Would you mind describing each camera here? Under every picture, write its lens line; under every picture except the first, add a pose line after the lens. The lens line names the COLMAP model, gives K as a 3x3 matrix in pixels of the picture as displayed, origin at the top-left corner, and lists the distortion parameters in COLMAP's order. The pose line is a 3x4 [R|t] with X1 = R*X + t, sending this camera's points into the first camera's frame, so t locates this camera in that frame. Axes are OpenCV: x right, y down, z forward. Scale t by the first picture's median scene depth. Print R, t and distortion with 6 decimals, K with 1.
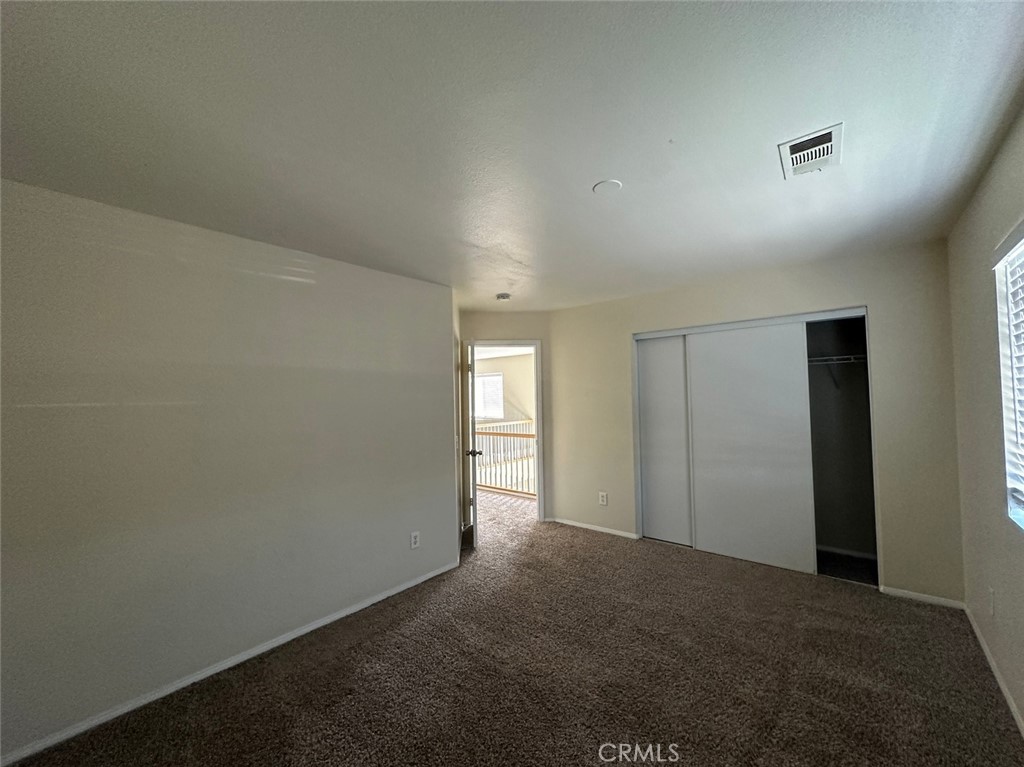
lens RADIAL K [[407.7, 0, 511.0], [0, 407.7, 383.2], [0, 0, 1]] dist [0.000349, 0.000123]
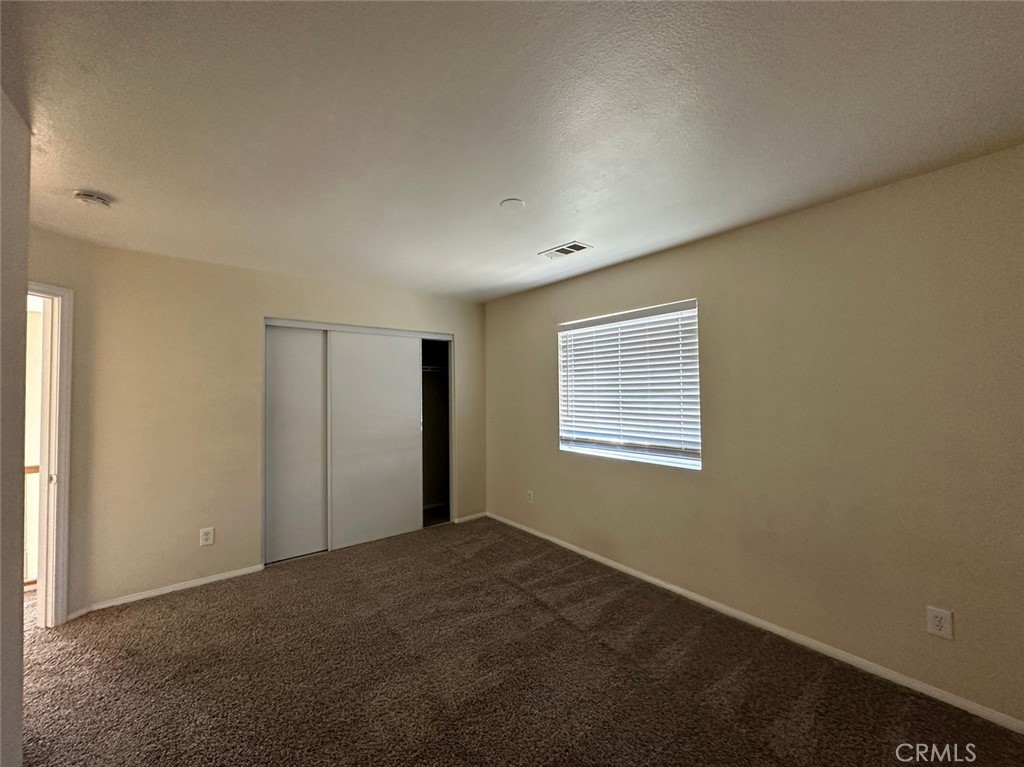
lens RADIAL K [[407.7, 0, 511.0], [0, 407.7, 383.2], [0, 0, 1]] dist [0.000349, 0.000123]
pose [[0.195349, 0.038758, 0.979968, -0.459109], [-0.028929, 0.999012, -0.033744, 0.027272], [-0.980307, -0.021758, 0.196277, 0.410556]]
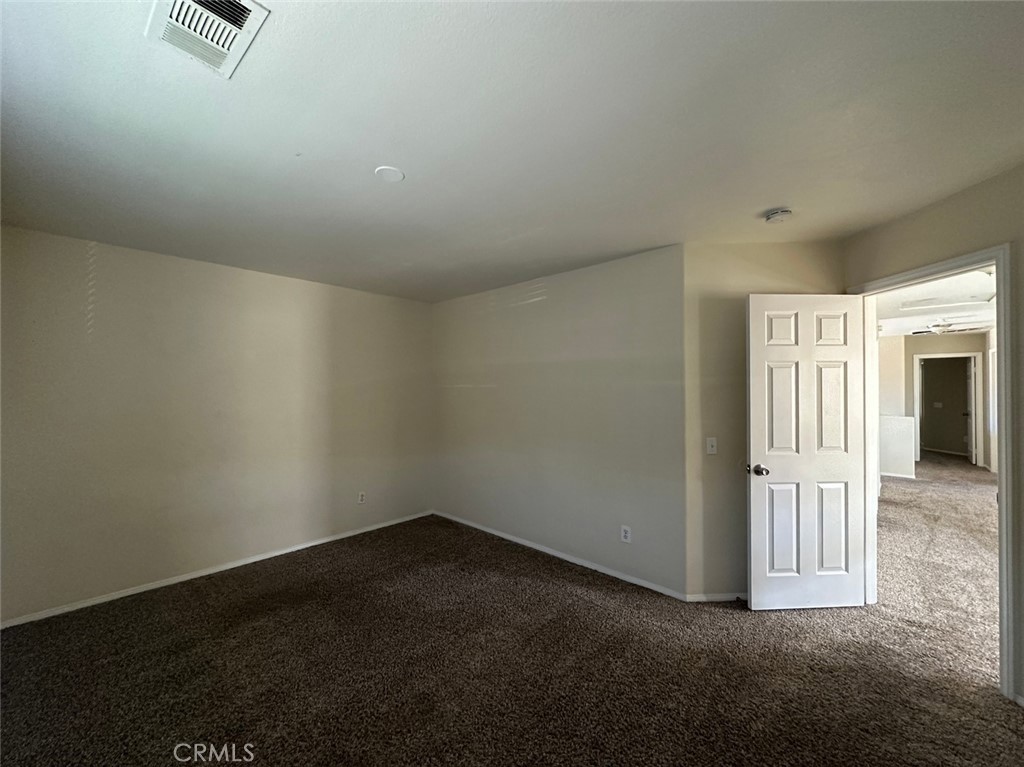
lens RADIAL K [[407.7, 0, 511.0], [0, 407.7, 383.2], [0, 0, 1]] dist [0.000349, 0.000123]
pose [[-0.054621, 0.014554, -0.998401, 0.649277], [0.037246, 0.999228, 0.012528, 0.008767], [0.997812, -0.036502, -0.055121, 0.714413]]
